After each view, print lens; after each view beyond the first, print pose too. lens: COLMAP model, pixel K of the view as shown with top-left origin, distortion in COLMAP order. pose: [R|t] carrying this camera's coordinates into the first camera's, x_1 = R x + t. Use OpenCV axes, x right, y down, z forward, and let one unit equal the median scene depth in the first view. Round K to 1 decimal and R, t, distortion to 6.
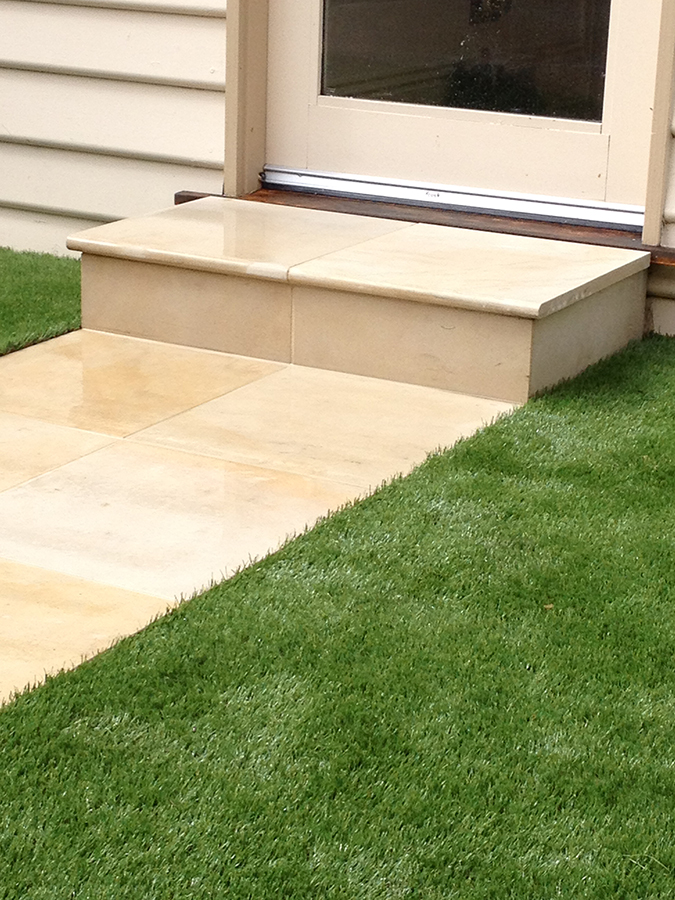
lens RADIAL K [[2039.6, 0, 337.5], [0, 2039.6, 450.0], [0, 0, 1]] dist [-0.010484, 0.259849]
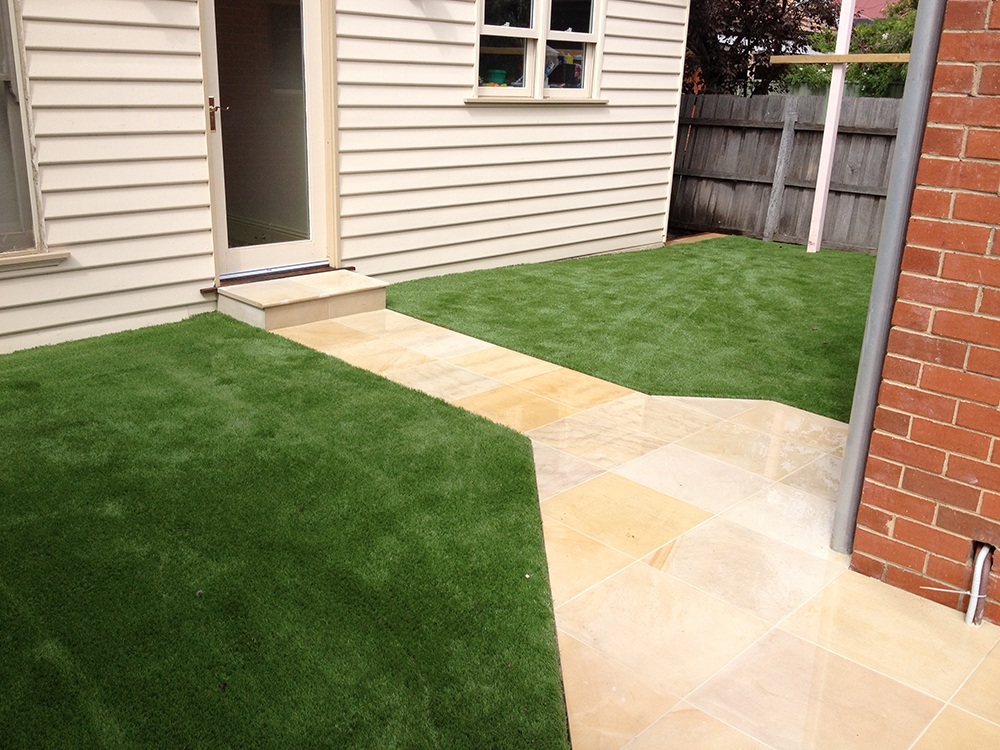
lens RADIAL K [[907.9, 0, 500.0], [0, 907.9, 375.0], [0, 0, 1]] dist [0.050717, -0.158862]
pose [[0.269420, -0.320562, 0.908104, -1.421129], [0.255136, 0.933037, 0.253668, -0.278459], [-0.928611, 0.163346, 0.333166, 0.194196]]
